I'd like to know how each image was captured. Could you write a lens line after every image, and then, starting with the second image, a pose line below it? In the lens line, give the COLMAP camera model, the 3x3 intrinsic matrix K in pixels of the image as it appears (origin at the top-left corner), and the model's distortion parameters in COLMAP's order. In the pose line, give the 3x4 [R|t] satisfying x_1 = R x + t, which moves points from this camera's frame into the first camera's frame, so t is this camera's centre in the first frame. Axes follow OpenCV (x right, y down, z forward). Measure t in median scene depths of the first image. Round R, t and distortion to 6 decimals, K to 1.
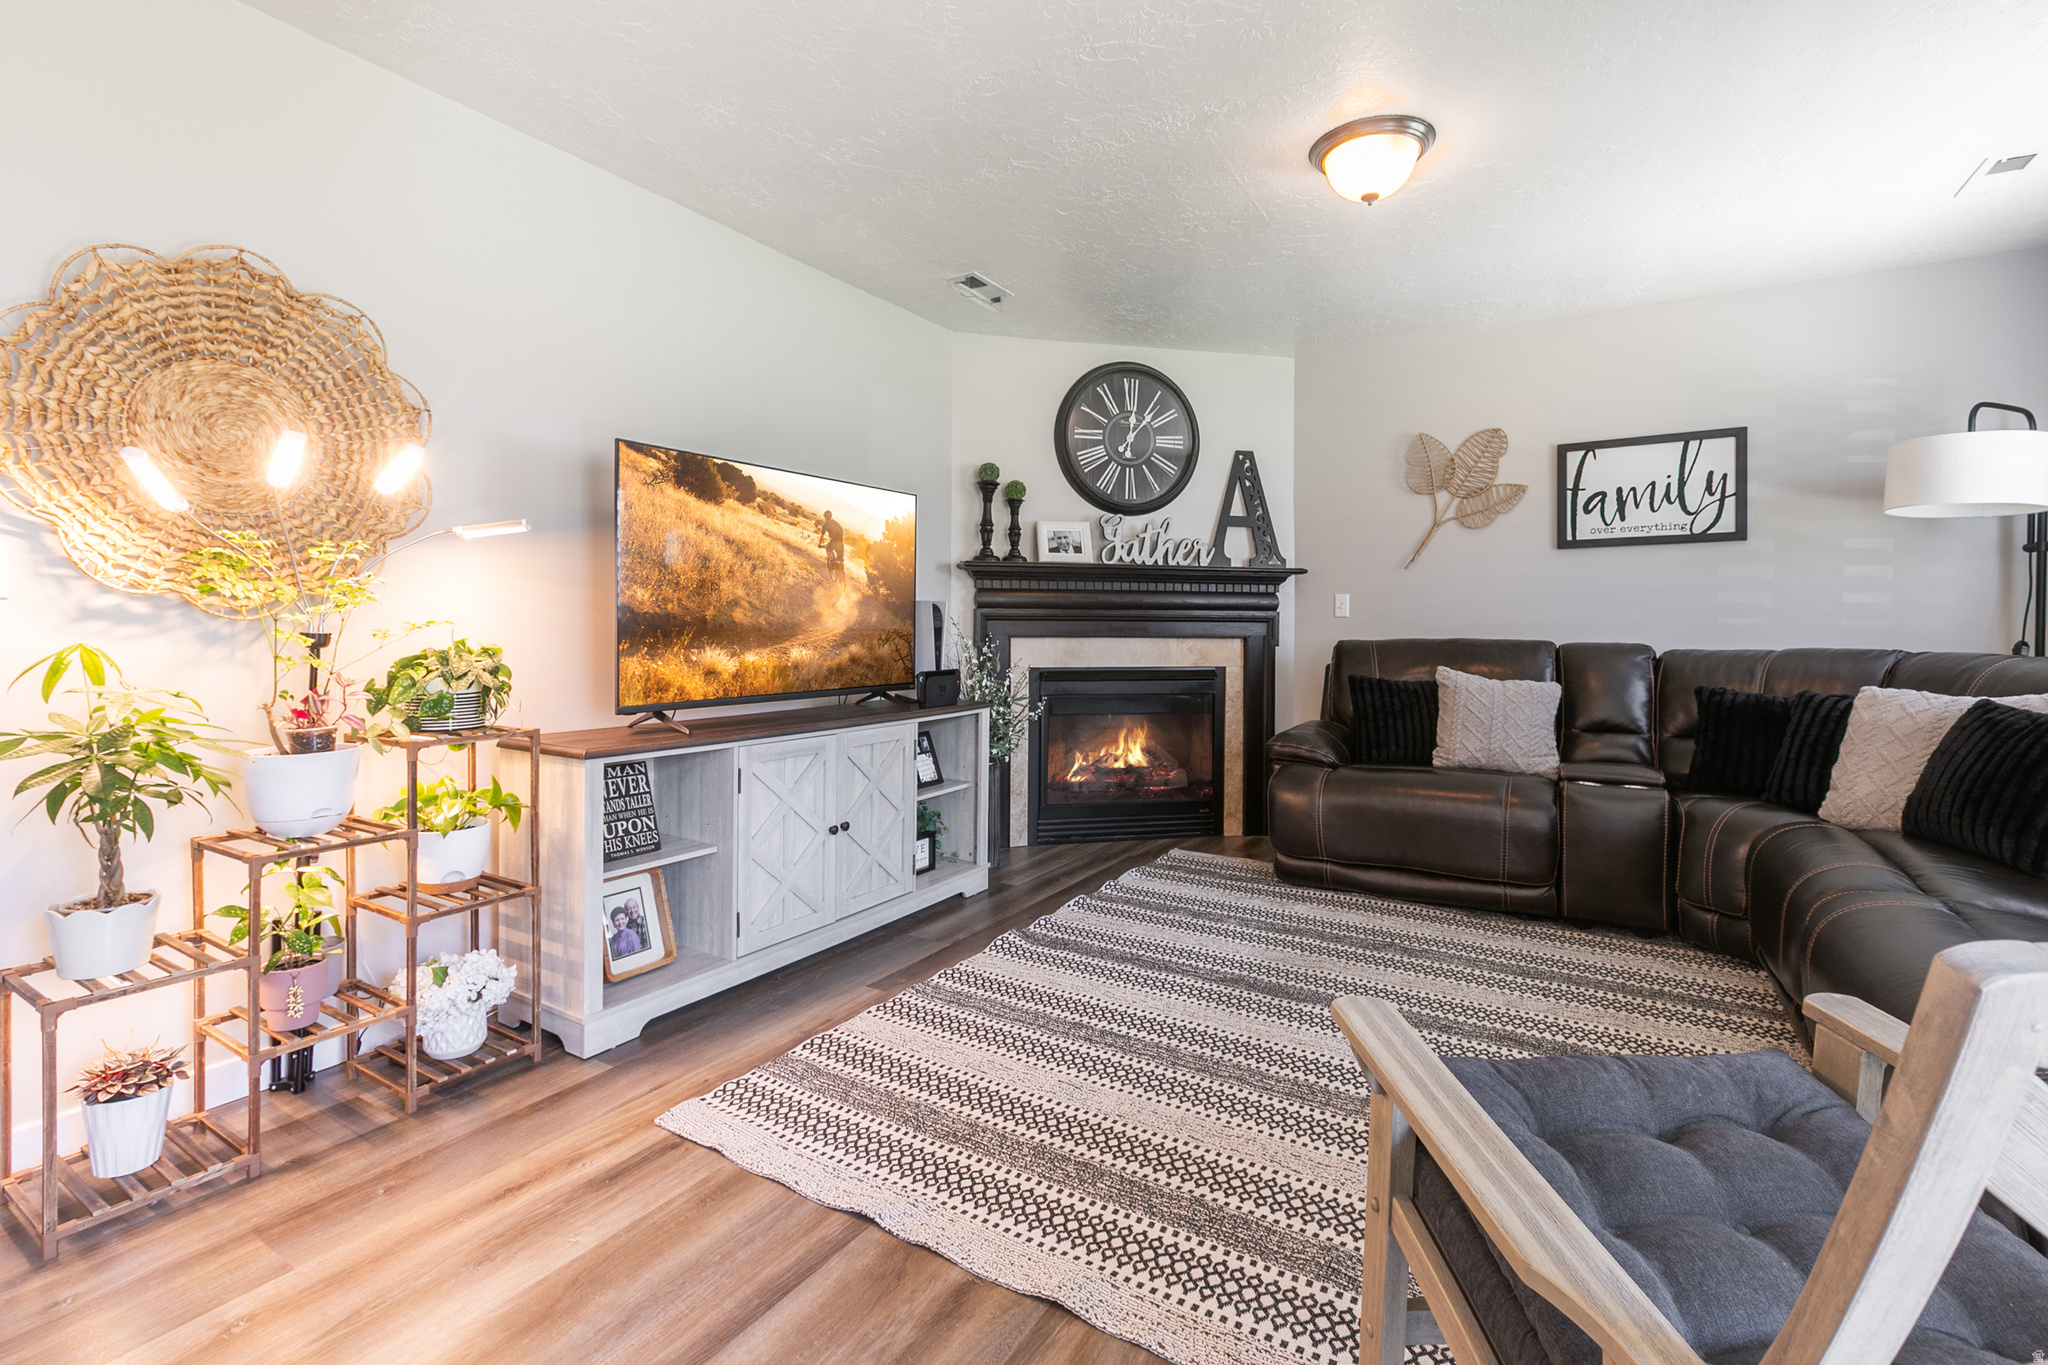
lens RADIAL K [[940.0, 0, 1019.9], [0, 940.0, 611.7], [0, 0, 1]] dist [0.001010, 0.000003]
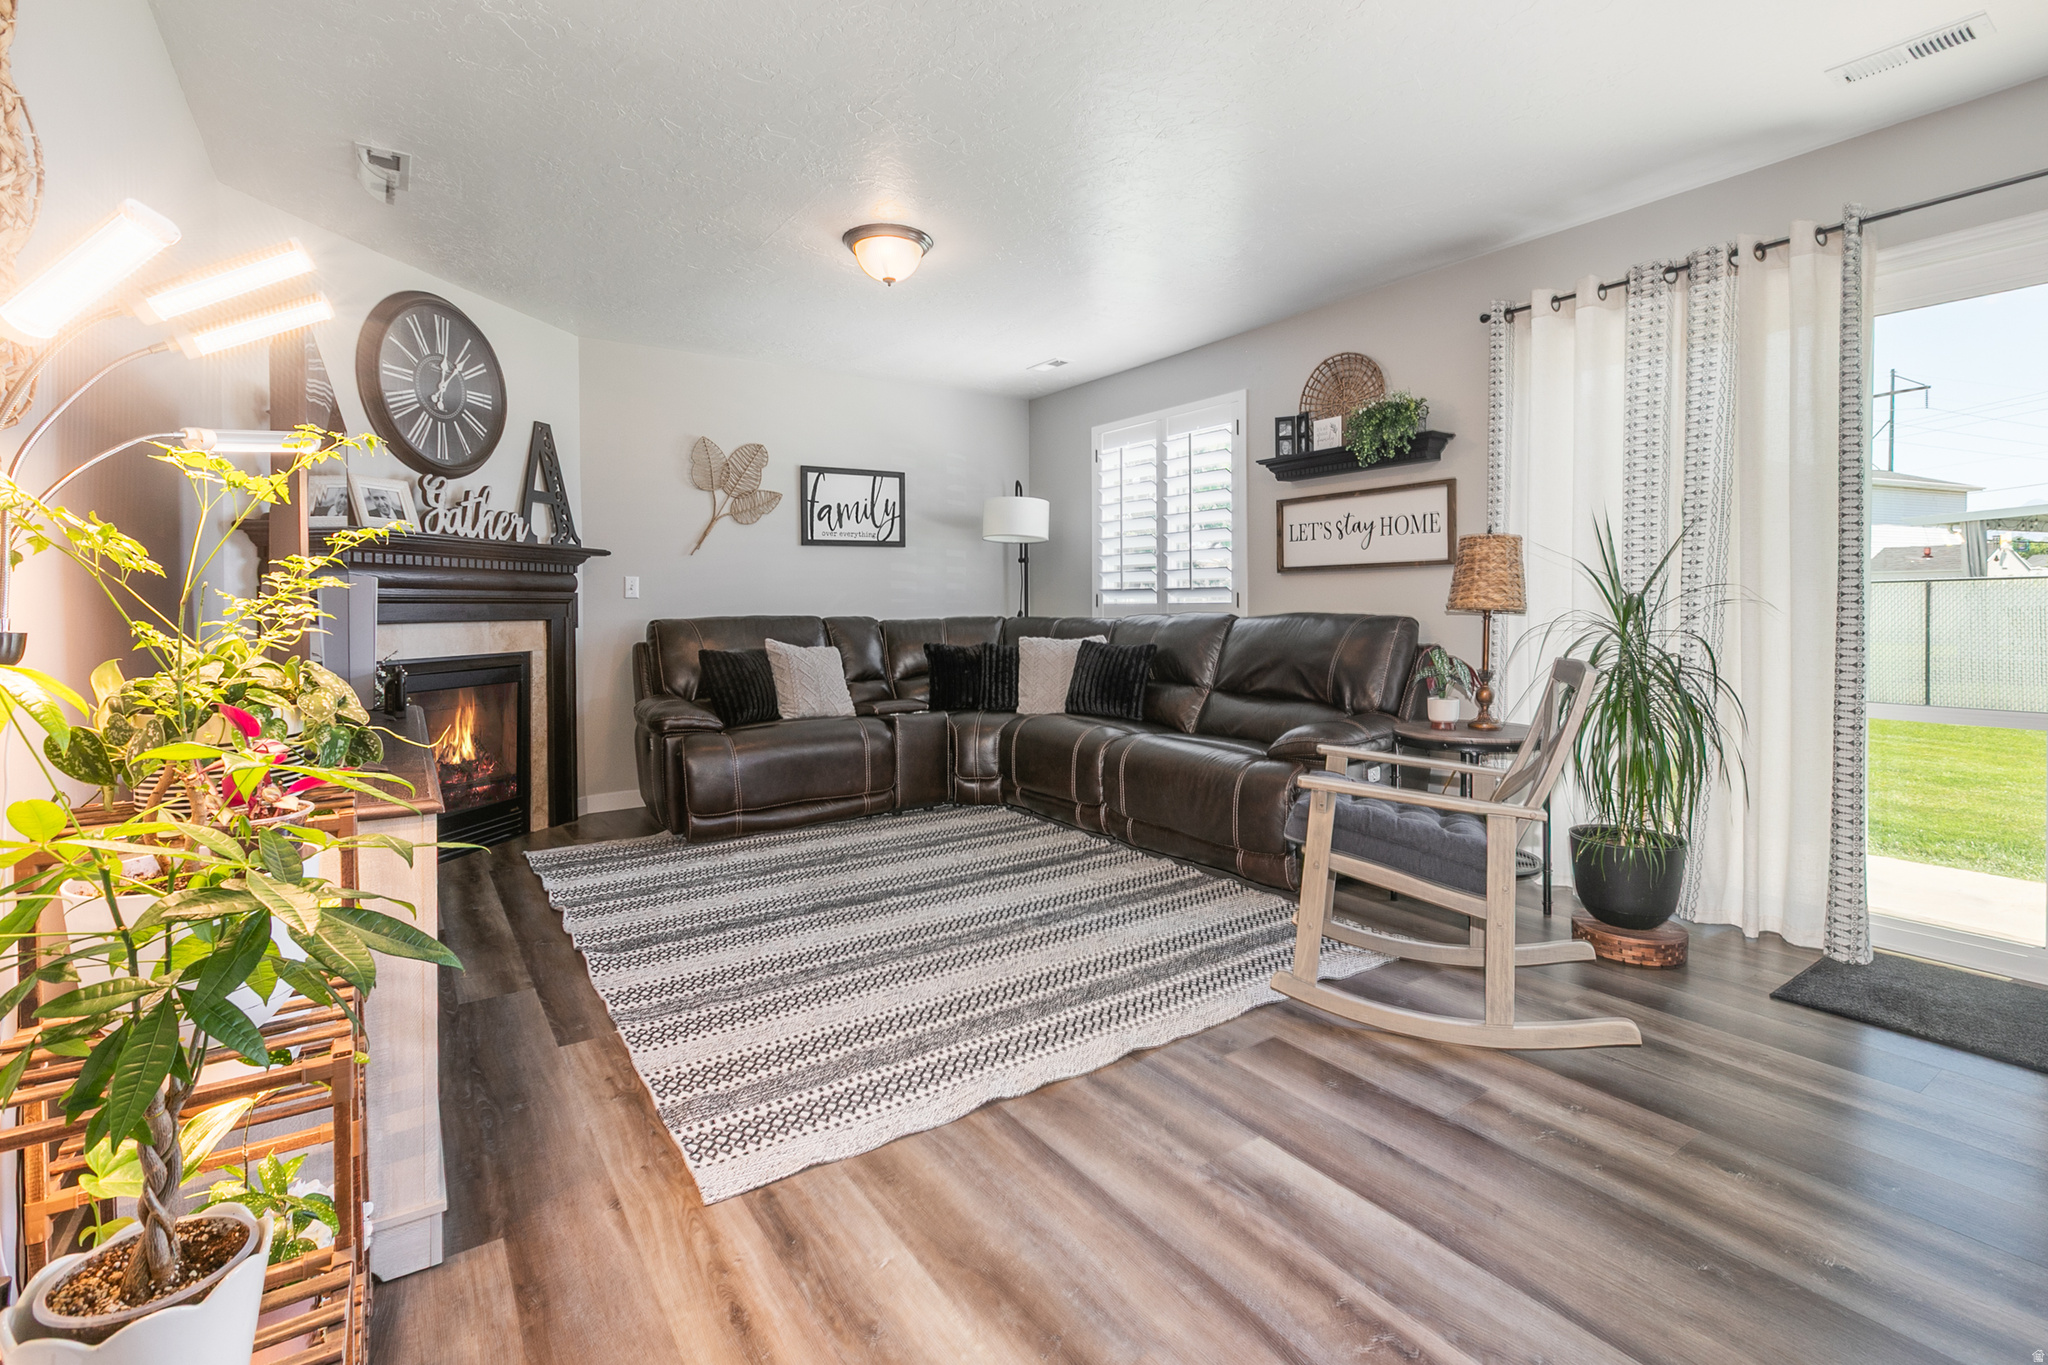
lens RADIAL K [[948.7, 0, 1024.6], [0, 948.7, 590.5], [0, 0, 1]] dist [-0.000176, -0.000420]
pose [[0.396085, 0.007320, 0.918185, -0.498117], [-0.003982, 0.999973, -0.006255, 0.002337], [-0.918205, -0.001178, 0.396103, 0.194242]]
